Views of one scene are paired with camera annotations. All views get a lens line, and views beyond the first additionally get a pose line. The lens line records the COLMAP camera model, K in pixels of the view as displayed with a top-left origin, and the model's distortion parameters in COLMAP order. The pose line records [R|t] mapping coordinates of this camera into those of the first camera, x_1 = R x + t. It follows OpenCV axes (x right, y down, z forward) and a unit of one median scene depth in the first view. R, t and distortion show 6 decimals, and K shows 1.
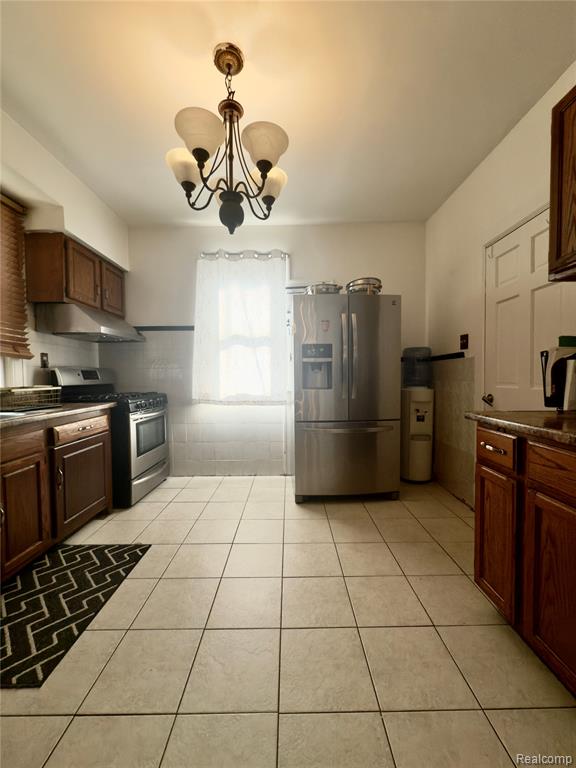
lens RADIAL K [[305.8, 0, 287.3], [0, 305.8, 385.9], [0, 0, 1]] dist [-0.002888, 0.000296]
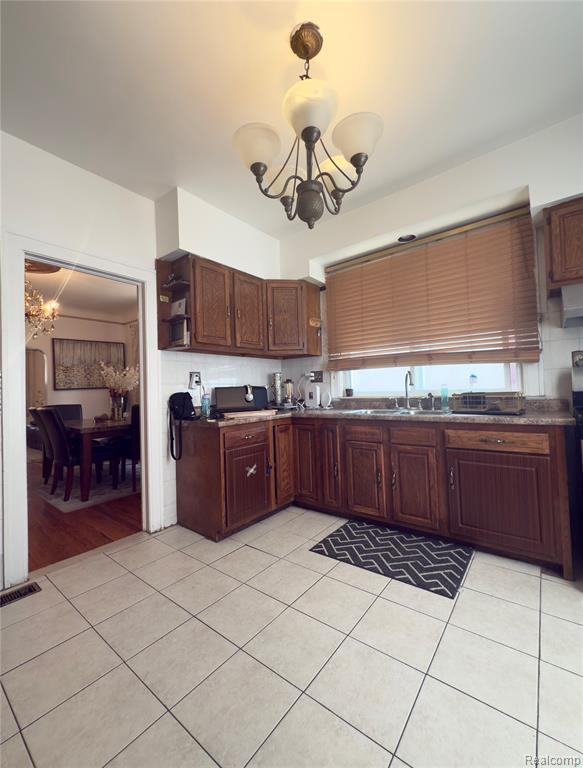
lens RADIAL K [[319.6, 0, 290.3], [0, 319.6, 381.5], [0, 0, 1]] dist [-0.000787, 0.000024]
pose [[-0.616517, 0.009435, -0.787285, 0.469354], [0.008518, 0.999950, 0.005313, -0.048547], [0.787295, -0.003431, -0.616566, 1.211221]]
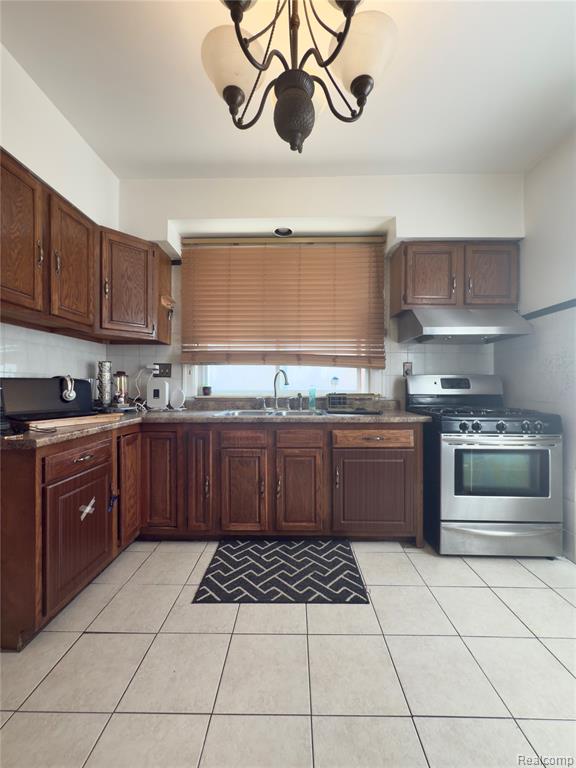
lens RADIAL K [[305.8, 0, 290.3], [0, 305.8, 385.2], [0, 0, 1]] dist [-0.002888, 0.000296]
pose [[-0.009907, 0.010965, -0.999891, 0.335674], [-0.037783, 0.999222, 0.011332, -0.034423], [0.999237, 0.037892, -0.009485, 0.807285]]
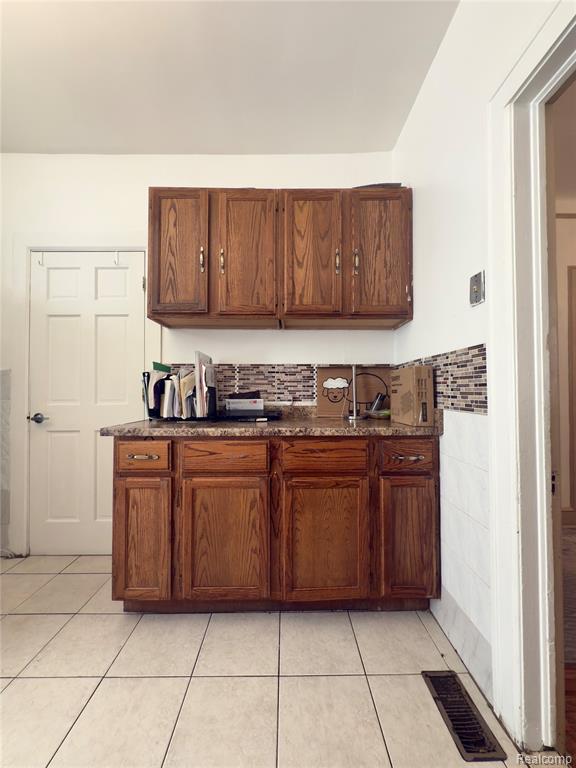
lens RADIAL K [[305.8, 0, 290.2], [0, 305.8, 385.0], [0, 0, 1]] dist [-0.002888, 0.000296]
pose [[-0.008673, 0.032026, 0.999449, -0.291737], [0.035161, 0.998879, -0.031702, -0.001511], [-0.999344, 0.034867, -0.009789, 0.307553]]
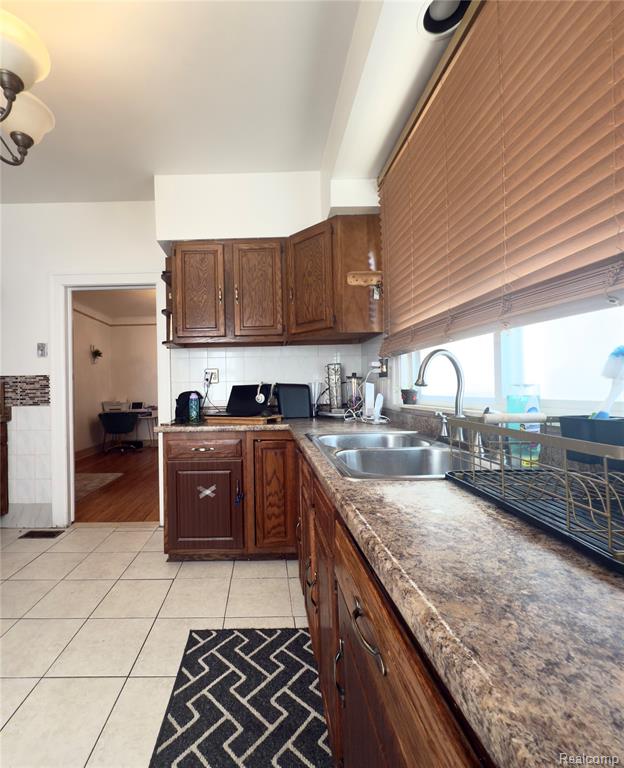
lens RADIAL K [[330.9, 0, 259.3], [0, 330.9, 384.8], [0, 0, 1]] dist [0.003216, 0.000335]
pose [[-0.999485, 0.030779, 0.009053, -0.647580], [0.030956, 0.999318, 0.020110, -0.042840], [-0.008428, 0.020380, -0.999757, 1.344127]]
